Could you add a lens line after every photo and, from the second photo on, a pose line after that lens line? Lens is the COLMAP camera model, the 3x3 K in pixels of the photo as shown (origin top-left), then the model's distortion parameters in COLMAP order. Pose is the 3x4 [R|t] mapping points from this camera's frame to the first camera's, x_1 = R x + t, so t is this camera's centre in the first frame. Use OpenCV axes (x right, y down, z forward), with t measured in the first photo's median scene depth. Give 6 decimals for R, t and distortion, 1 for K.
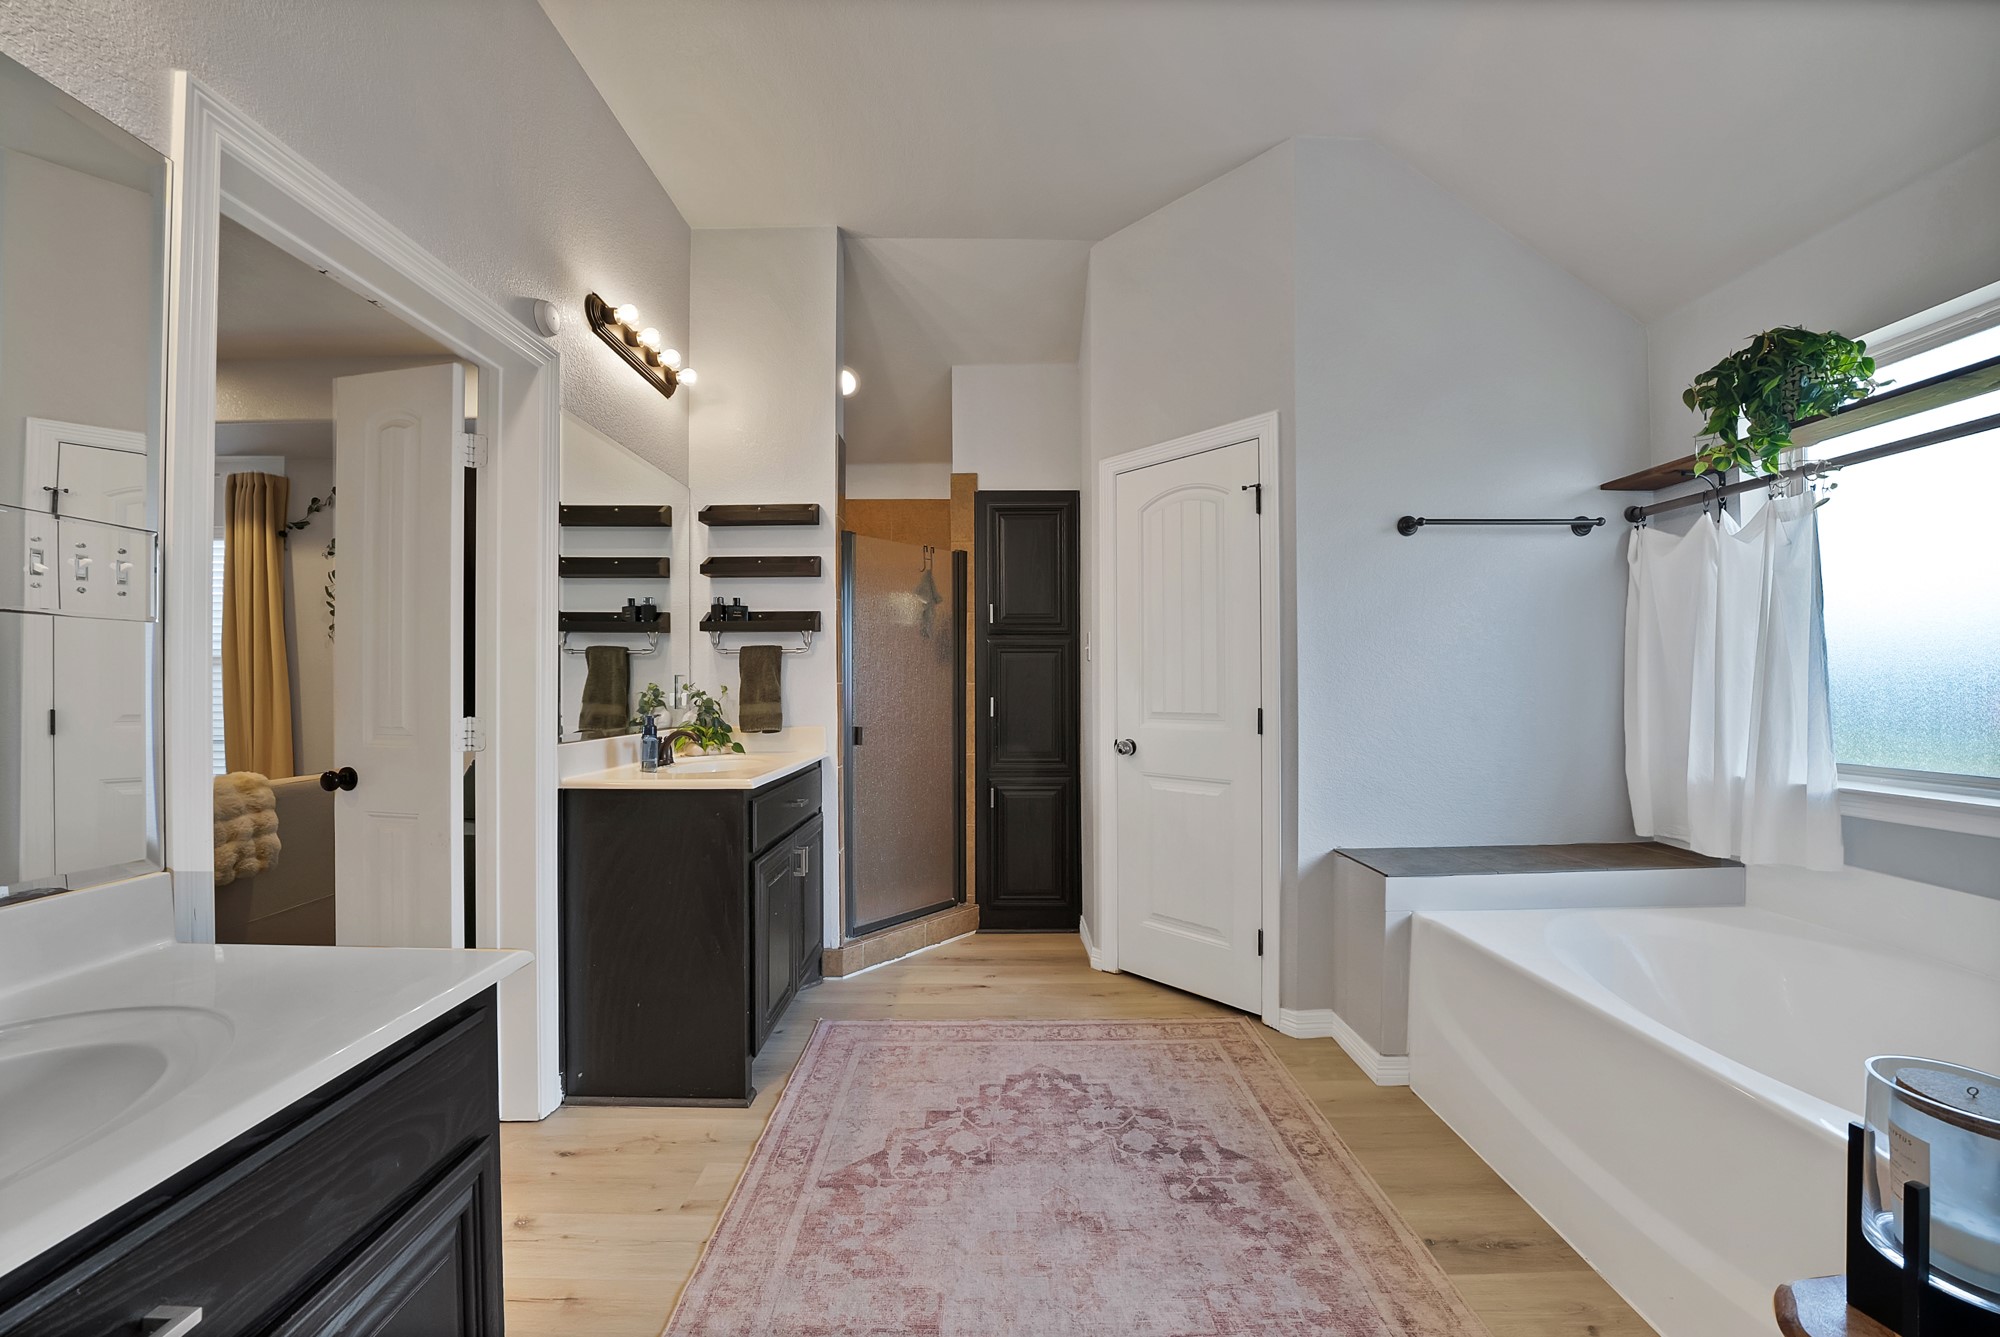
lens RADIAL K [[725.4, 0, 1000.8], [0, 725.4, 676.3], [0, 0, 1]] dist [-0.022193, 0.000121]
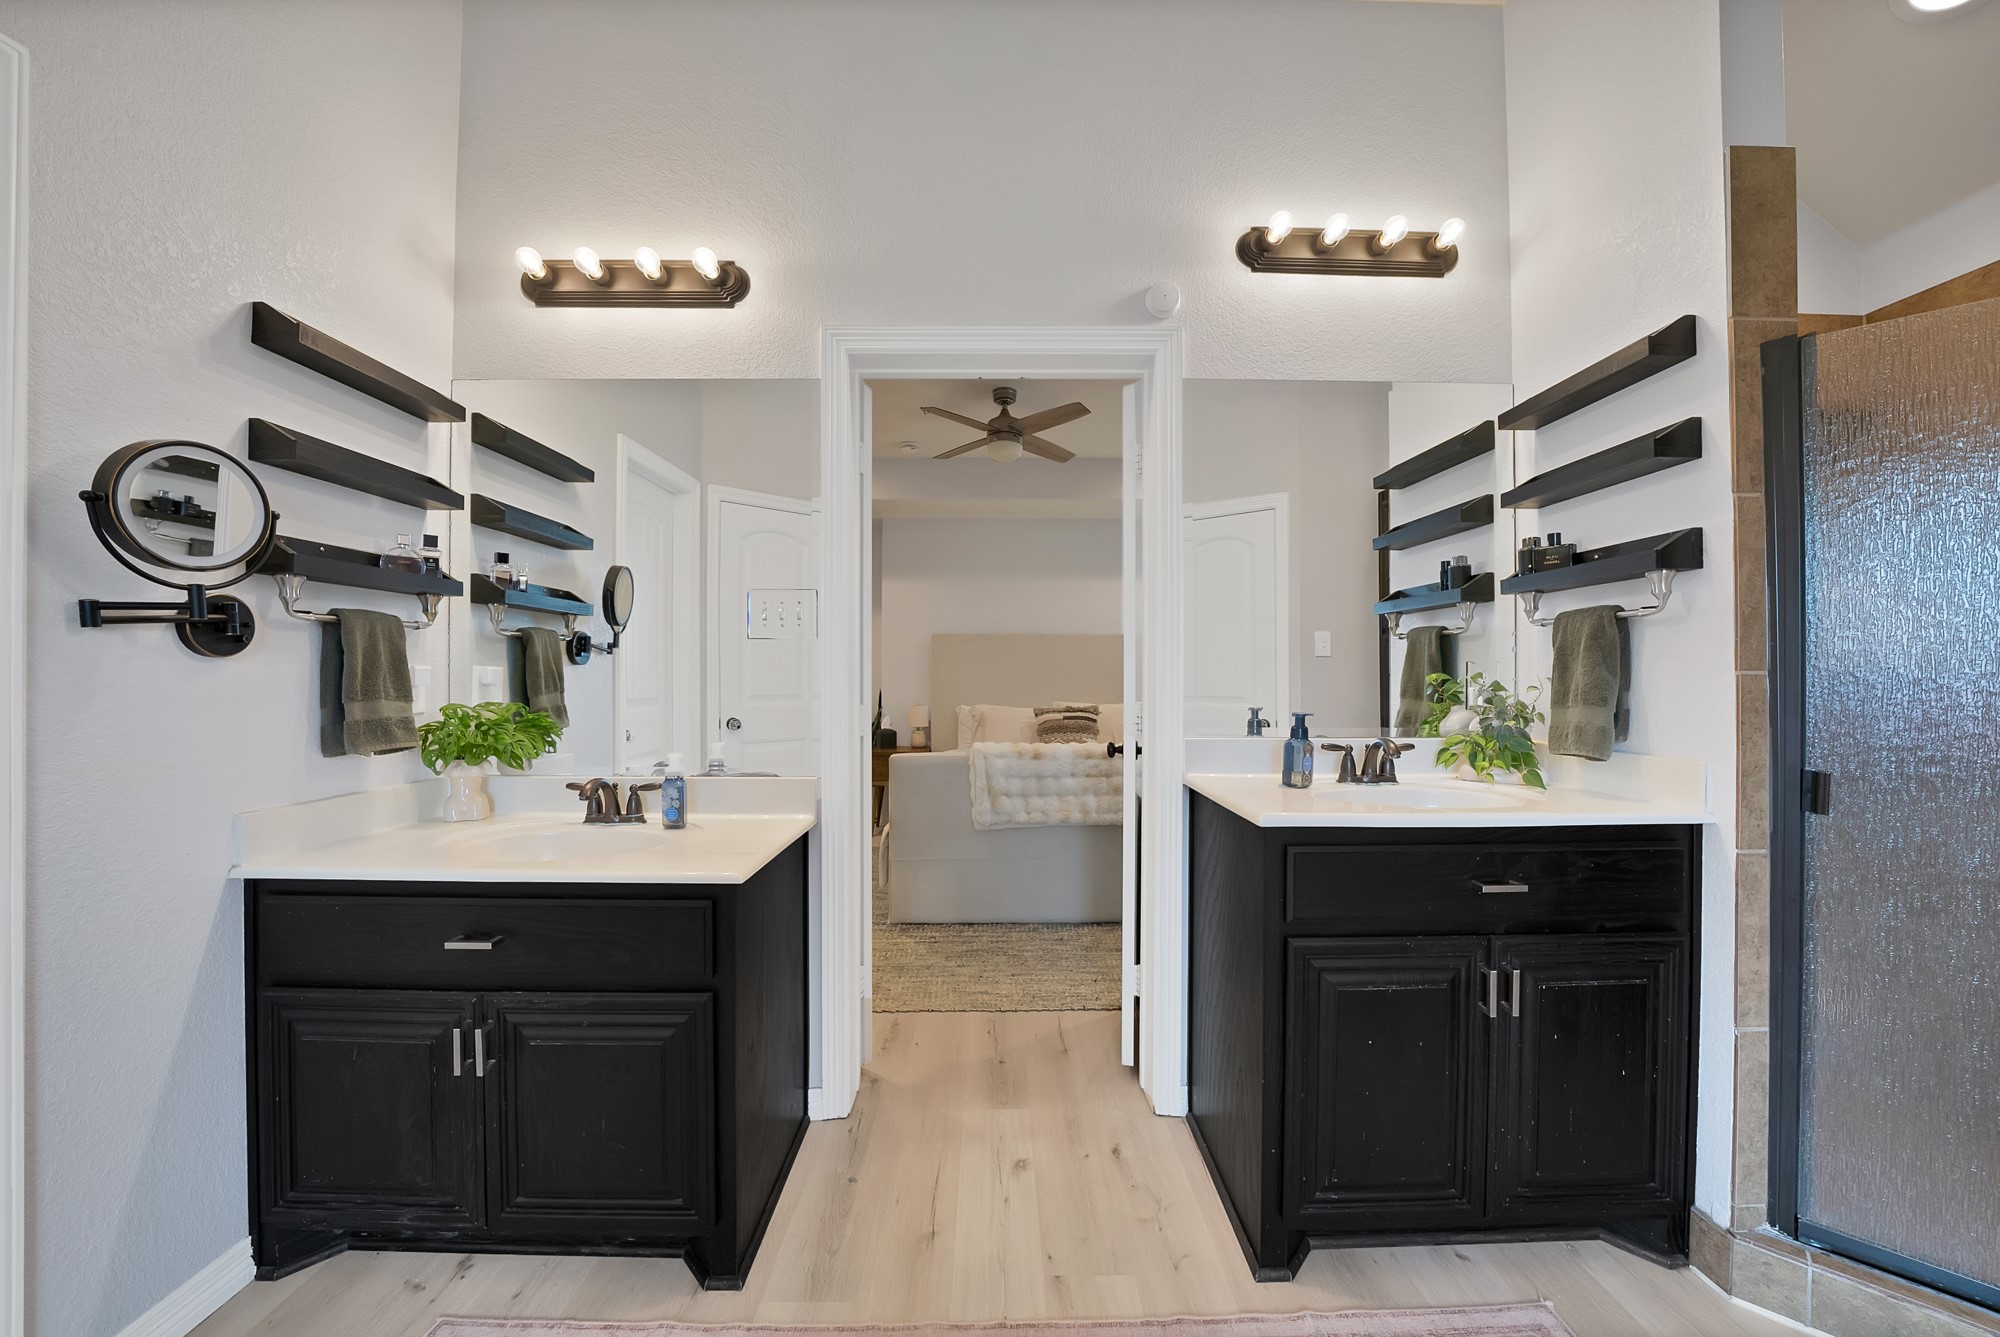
lens RADIAL K [[725.4, 0, 1000.8], [0, 725.4, 676.3], [0, 0, 1]] dist [-0.022193, 0.000121]
pose [[-0.001877, -0.001265, -0.999997, 0.236833], [0.008411, 0.999964, -0.001281, 0.009353], [0.999963, -0.008414, -0.001866, 0.528281]]
